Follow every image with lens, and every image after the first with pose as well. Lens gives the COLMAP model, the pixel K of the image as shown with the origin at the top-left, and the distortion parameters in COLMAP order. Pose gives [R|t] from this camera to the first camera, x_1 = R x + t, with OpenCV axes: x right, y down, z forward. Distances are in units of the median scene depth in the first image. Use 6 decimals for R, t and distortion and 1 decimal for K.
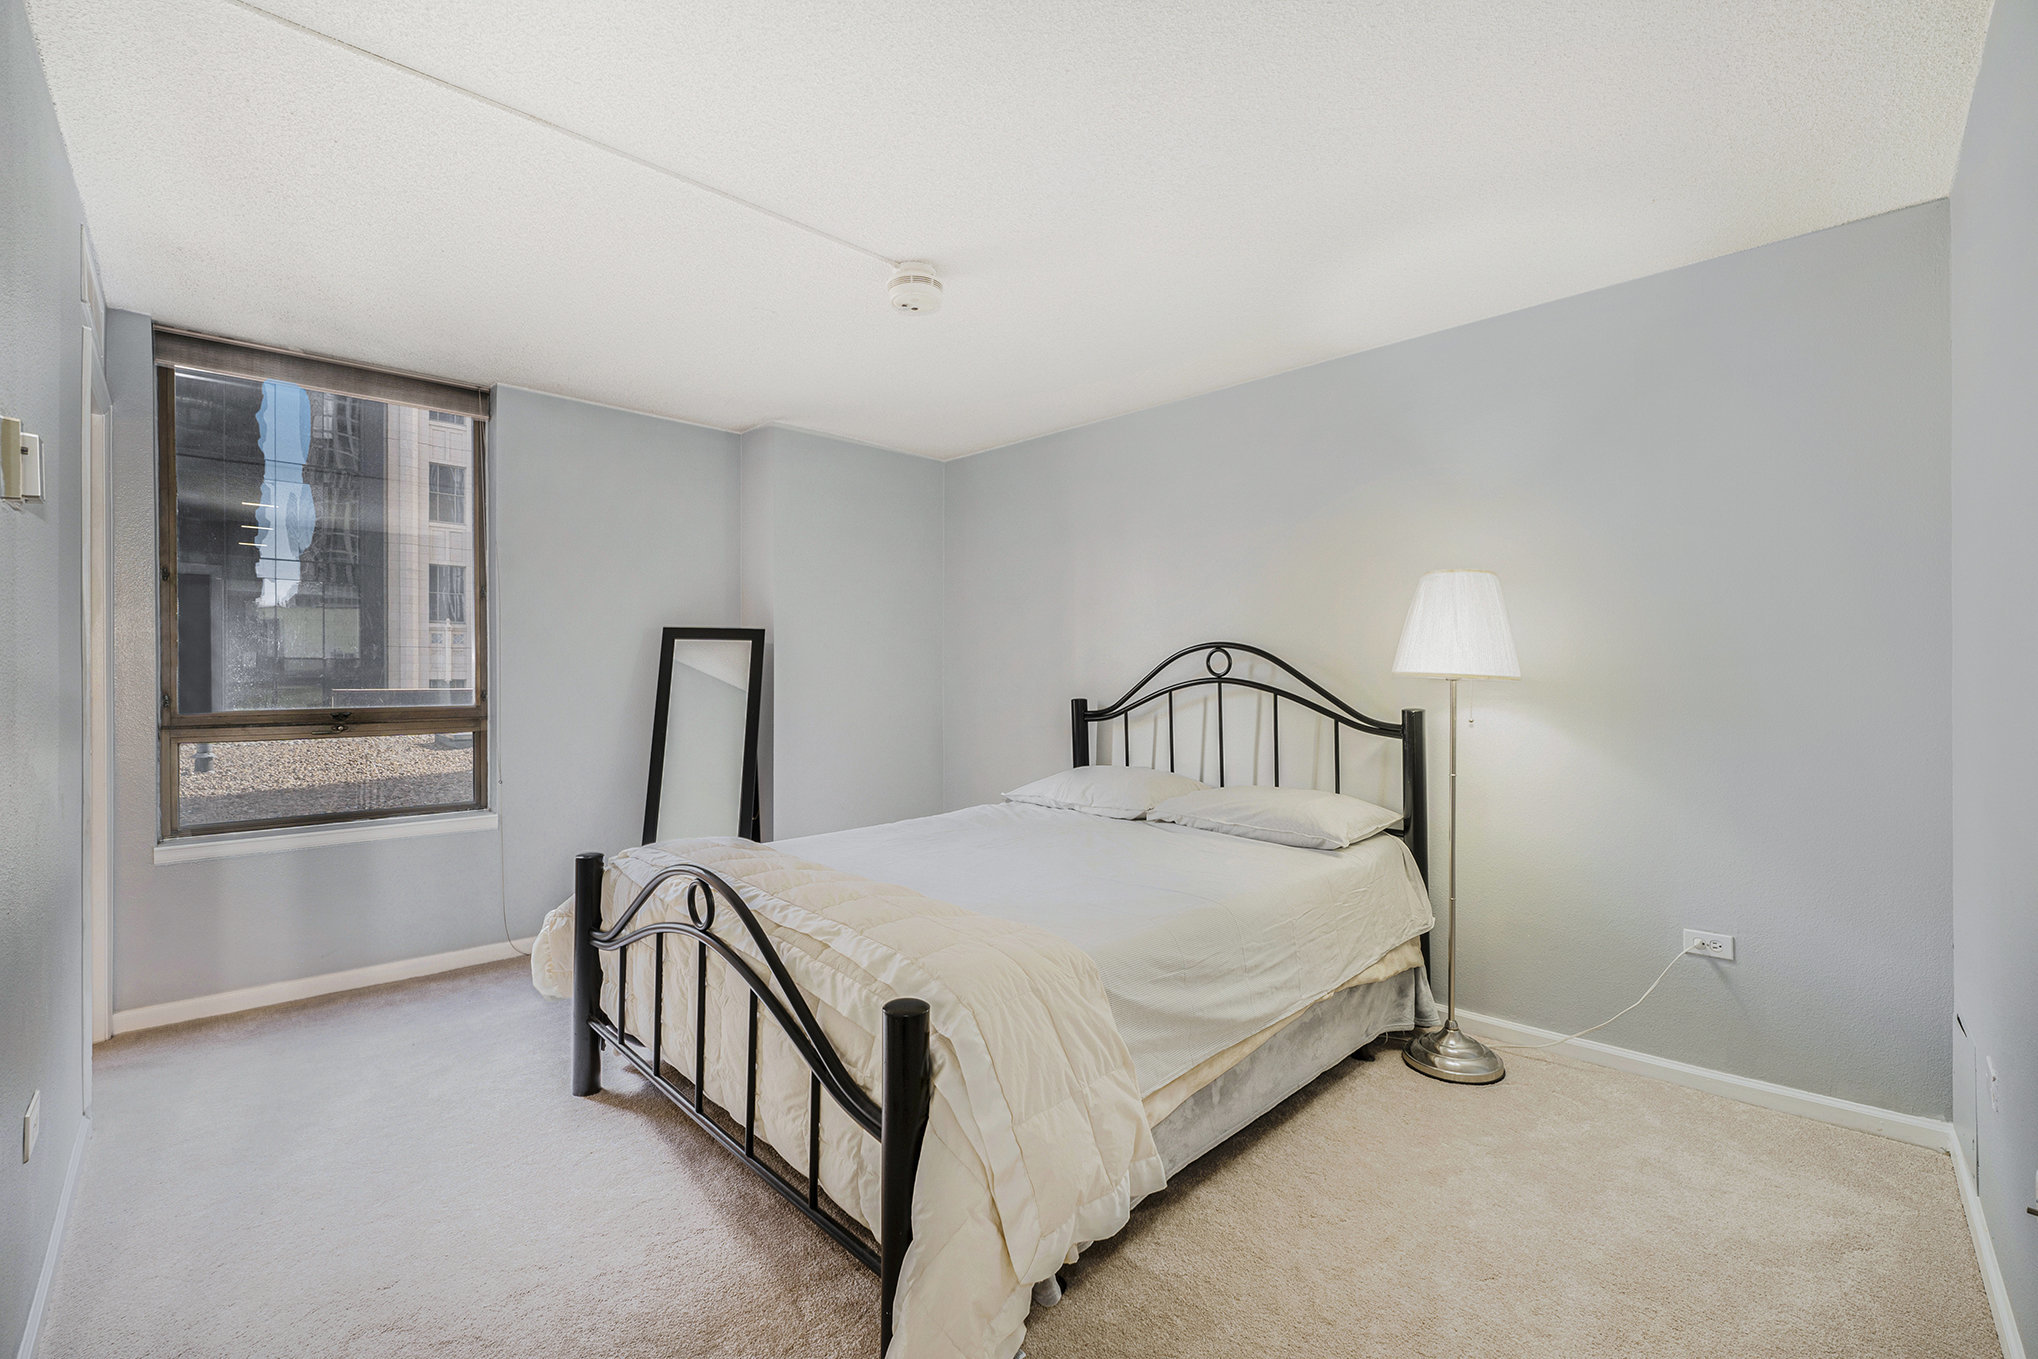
lens RADIAL K [[868.1, 0, 1019.0], [0, 868.1, 679.5], [0, 0, 1]] dist [-0.000310, 0.000039]
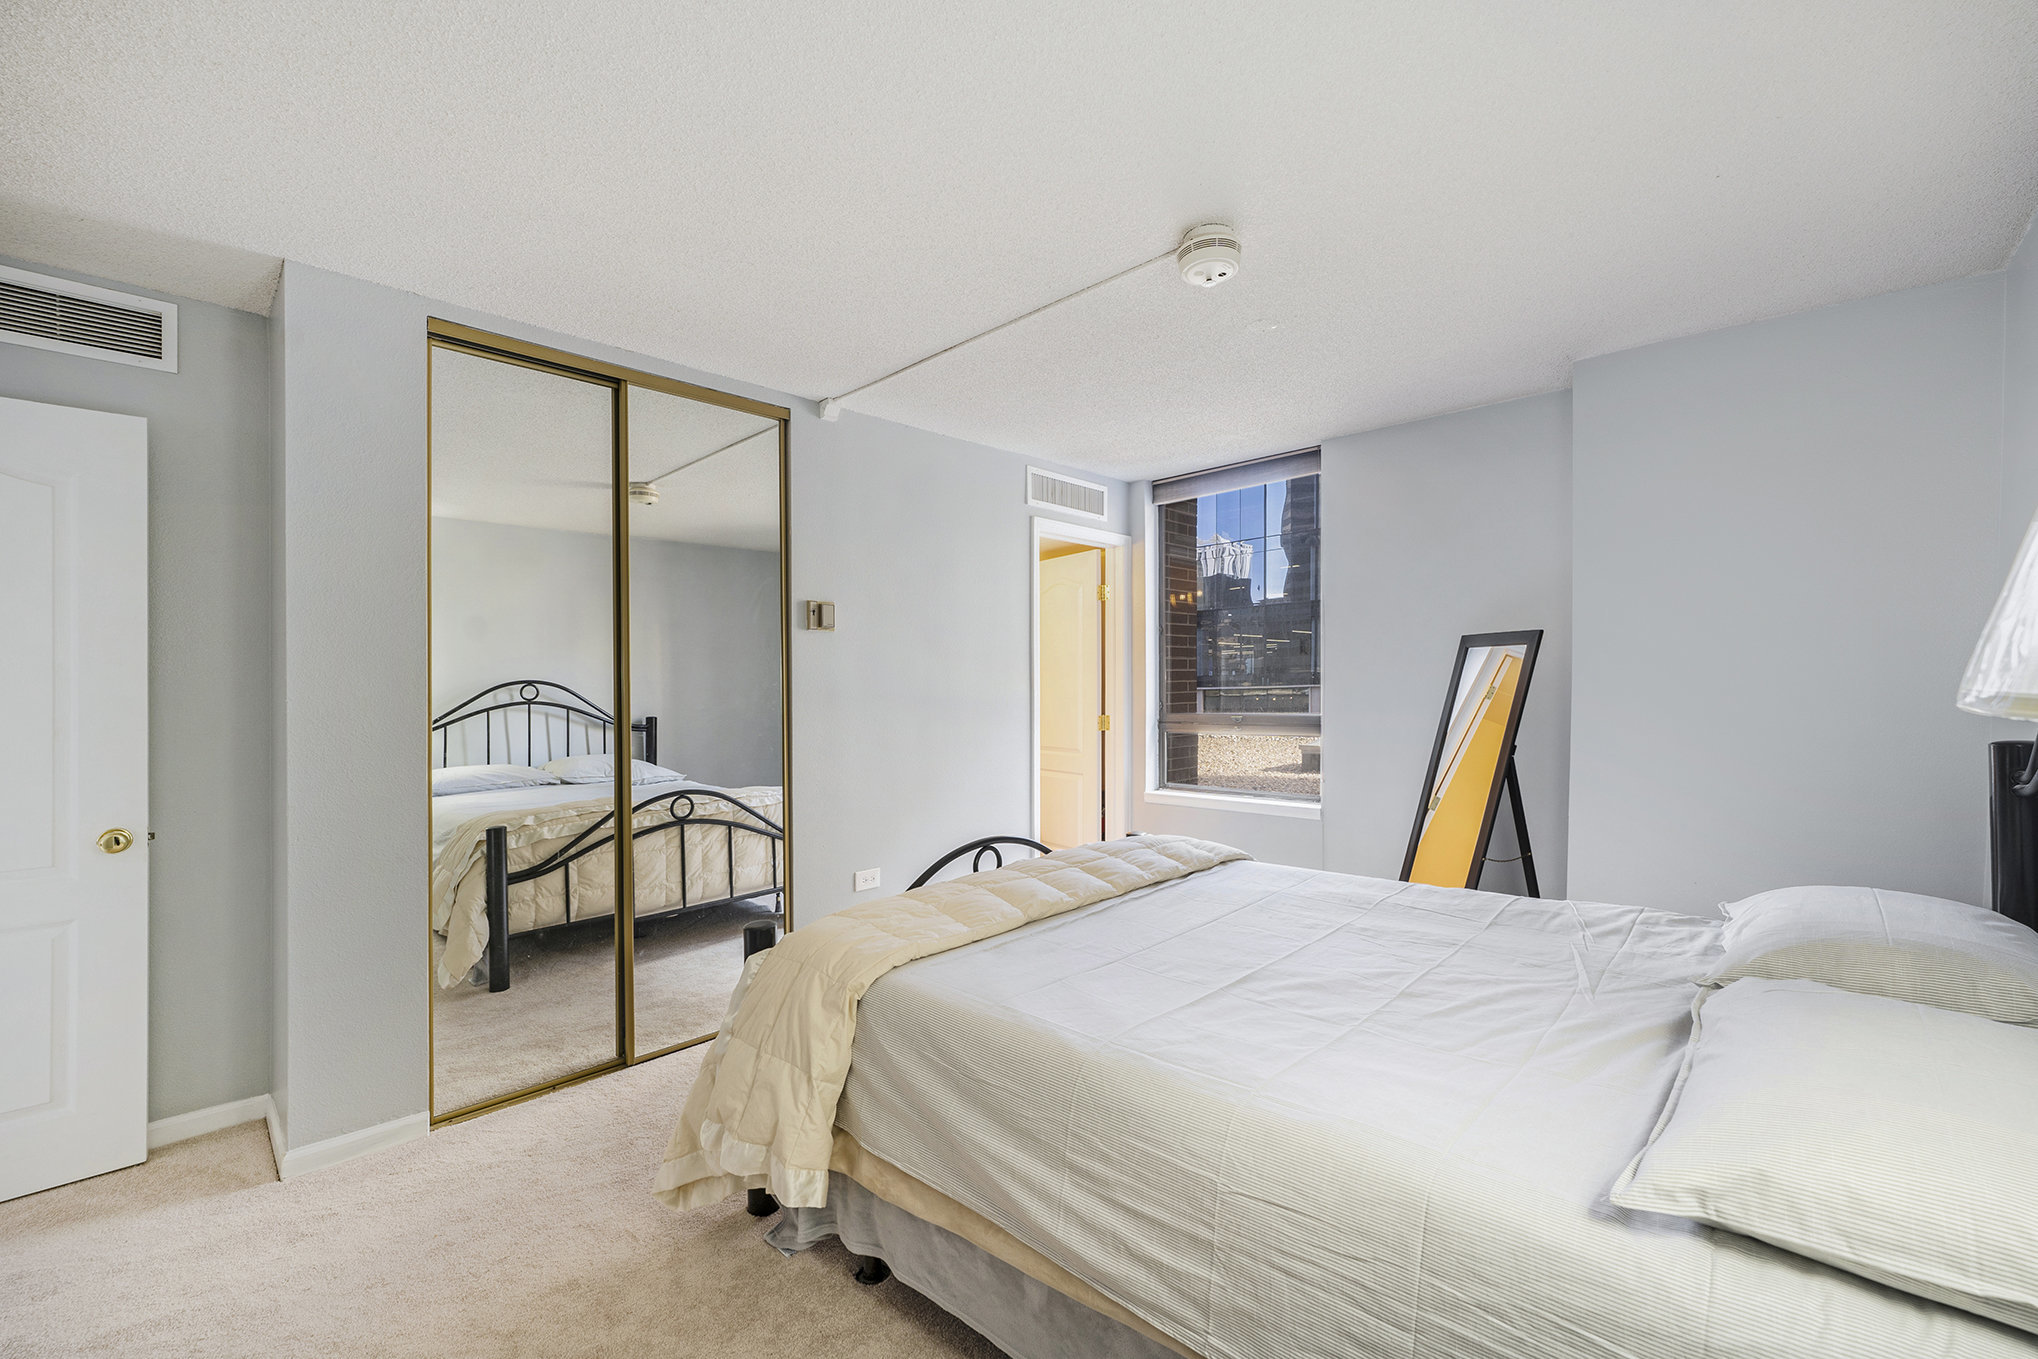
lens RADIAL K [[848.5, 0, 1010.1], [0, 848.5, 695.1], [0, 0, 1]] dist [-0.019135, -0.000037]
pose [[0.006502, 0.004610, -0.999968, 0.838284], [0.006697, 0.999967, 0.004654, -0.008270], [0.999956, -0.006727, 0.006471, 0.918645]]
